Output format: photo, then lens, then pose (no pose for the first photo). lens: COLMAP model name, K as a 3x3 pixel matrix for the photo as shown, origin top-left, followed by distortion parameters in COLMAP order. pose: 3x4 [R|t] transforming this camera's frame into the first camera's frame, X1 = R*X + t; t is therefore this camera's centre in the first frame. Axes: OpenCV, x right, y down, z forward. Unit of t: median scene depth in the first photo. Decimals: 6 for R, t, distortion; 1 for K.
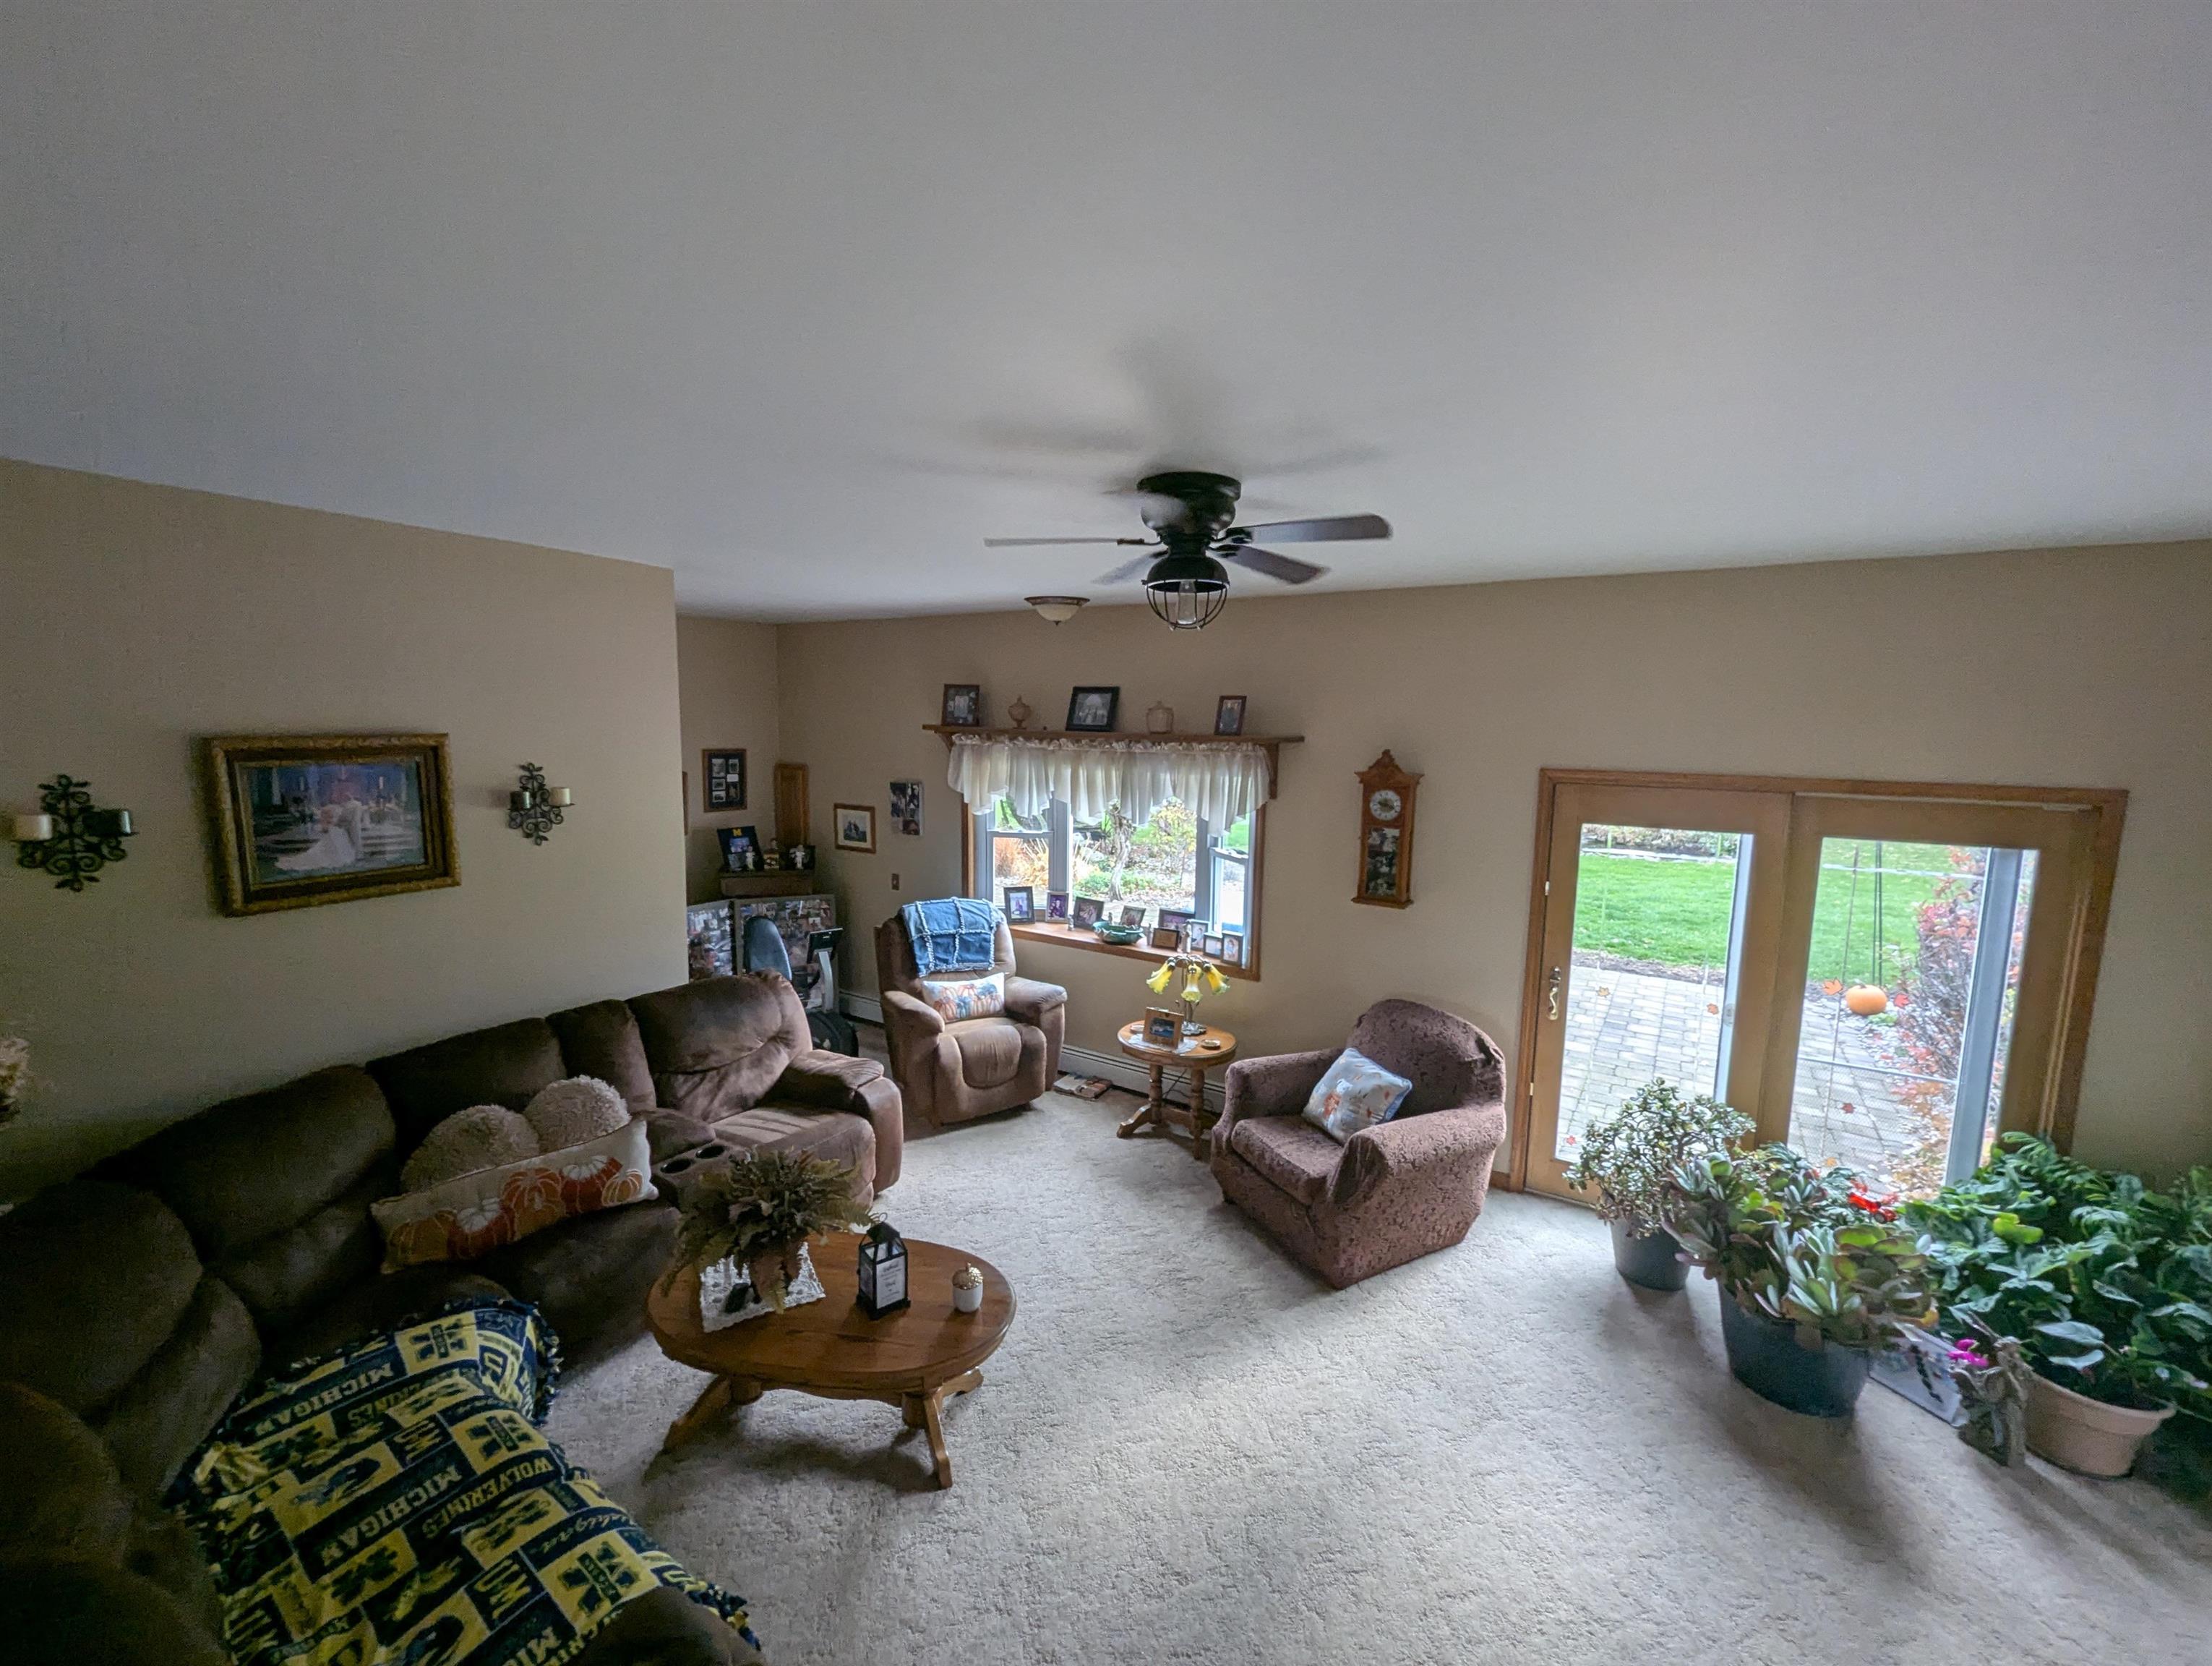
lens RADIAL K [[918.9, 0, 1102.0], [0, 918.9, 830.3], [0, 0, 1]] dist [-0.001025, -0.000117]
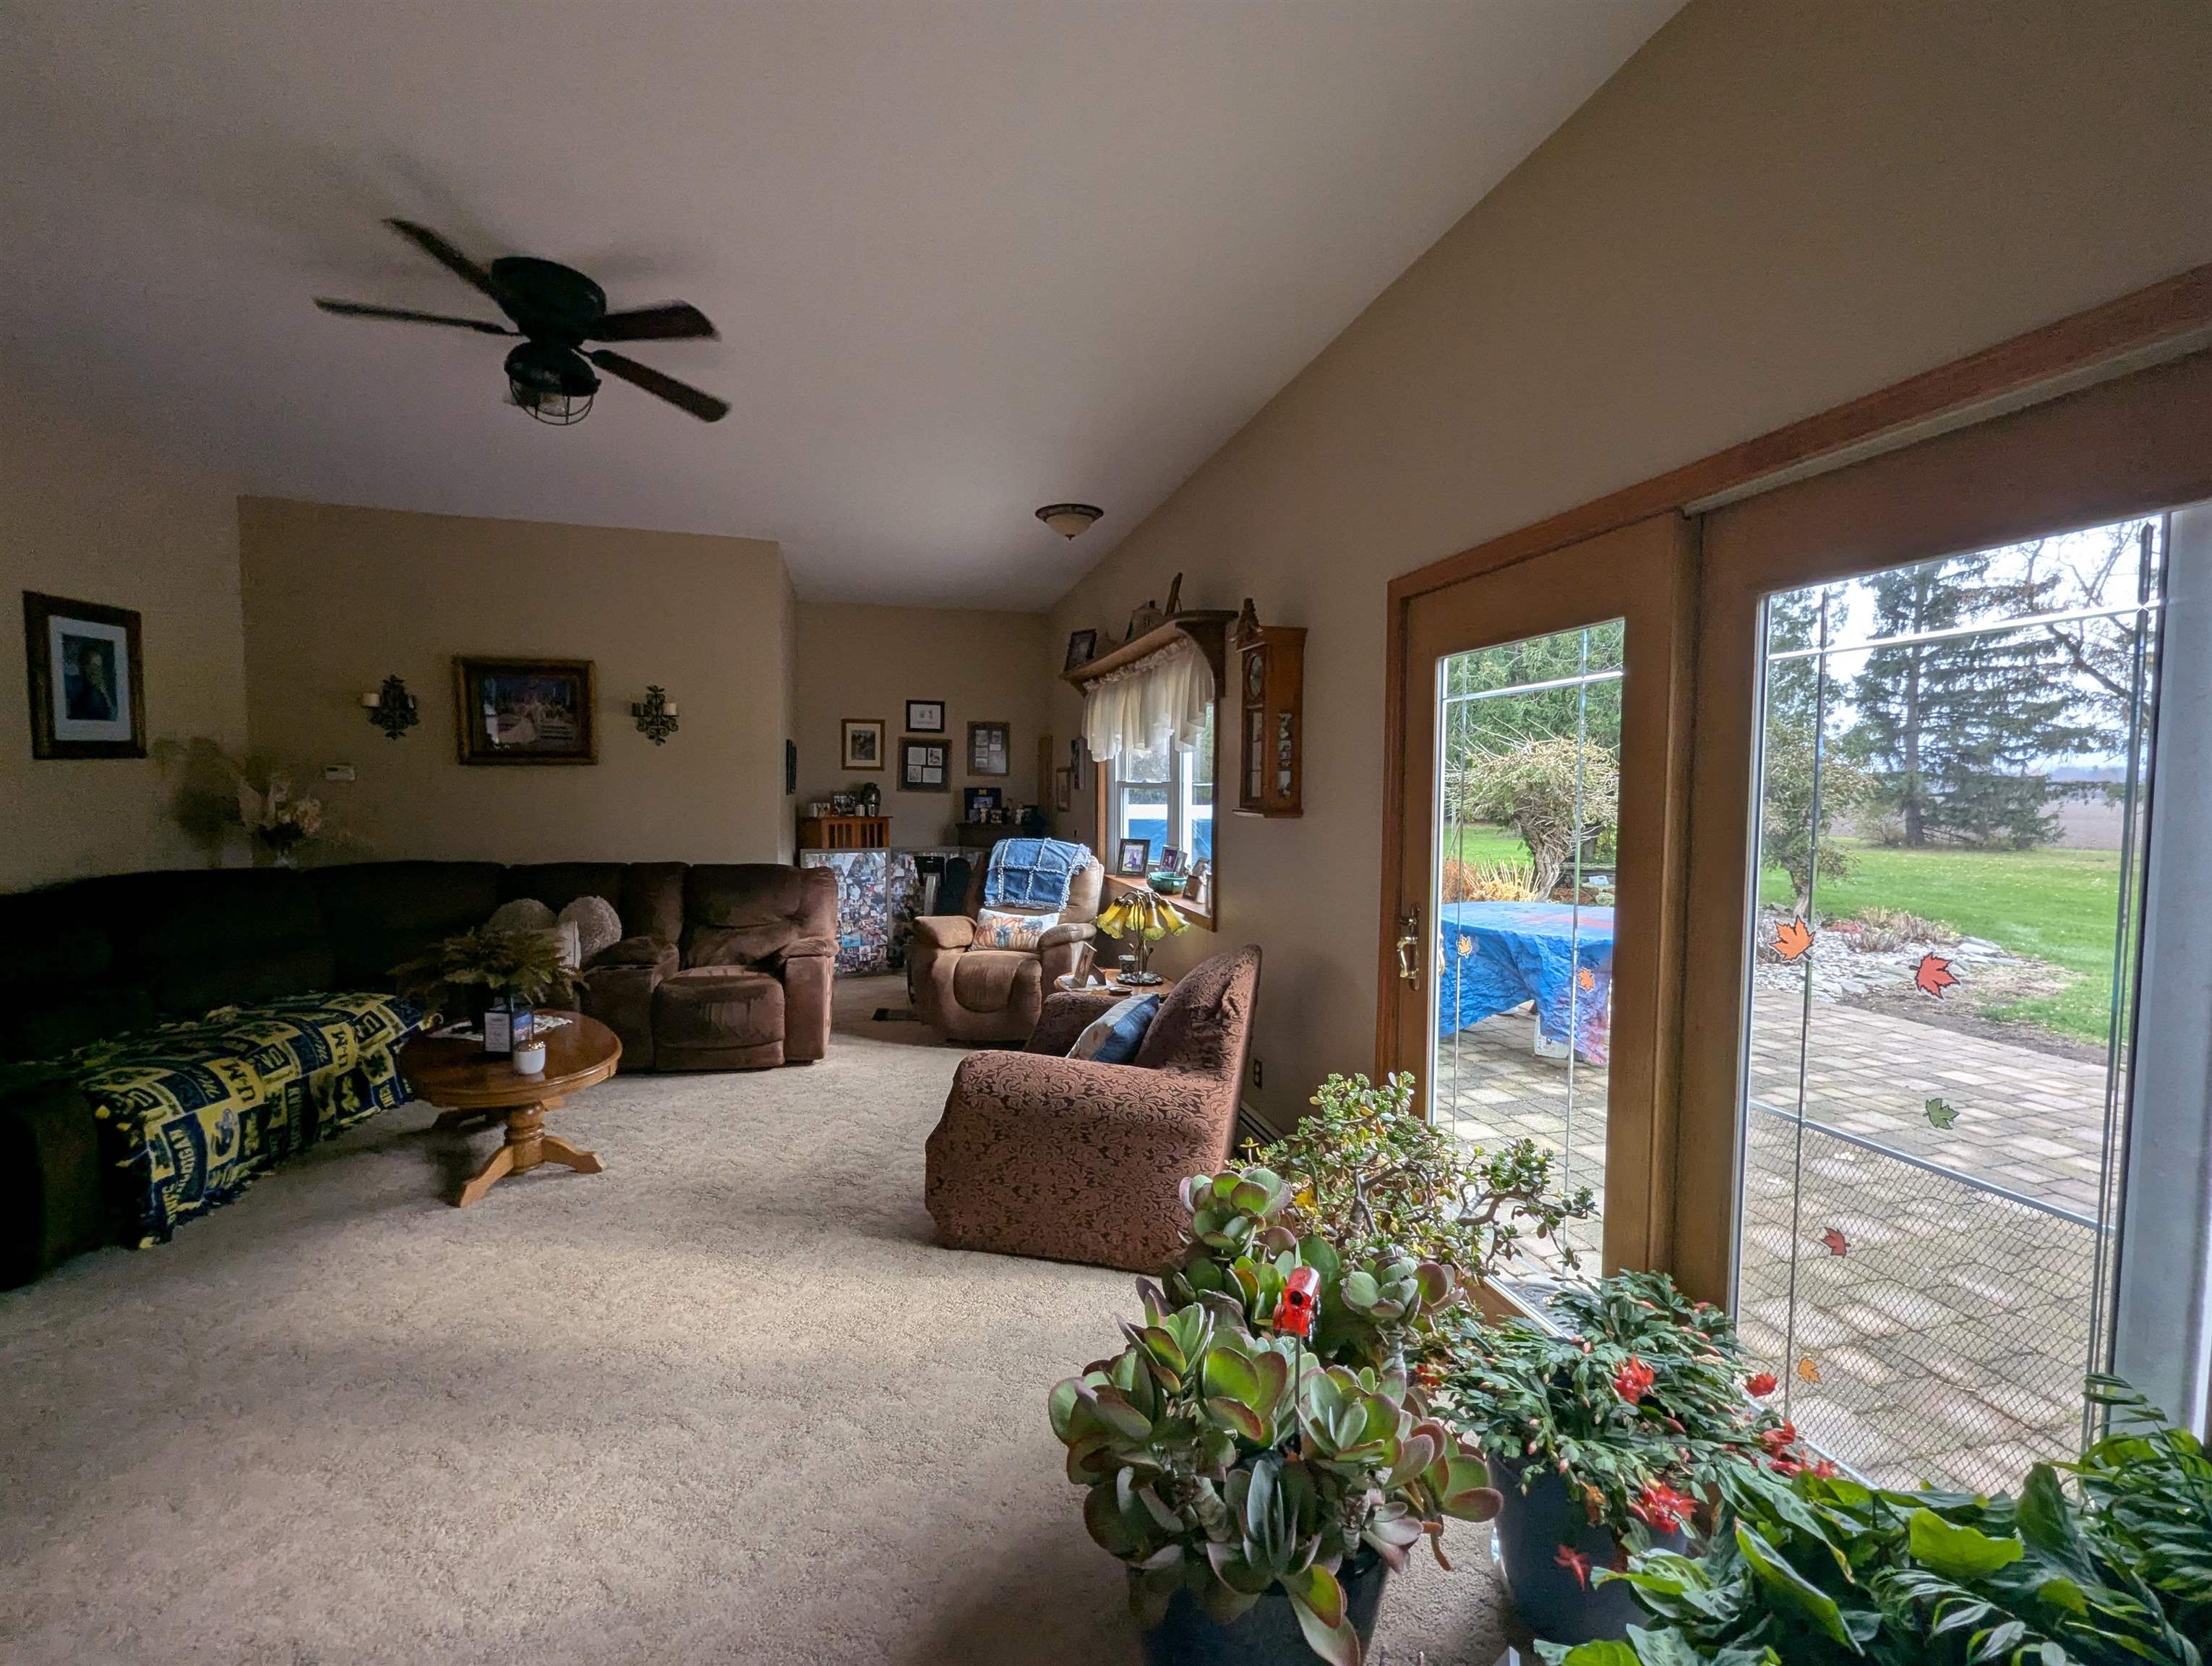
lens RADIAL K [[918.9, 0, 1102.0], [0, 918.9, 830.3], [0, 0, 1]] dist [-0.001025, -0.000117]
pose [[0.730813, 0.023665, -0.682168, 0.791683], [-0.079242, 0.995583, -0.050356, 0.153781], [0.677963, 0.090857, 0.729460, 0.428972]]
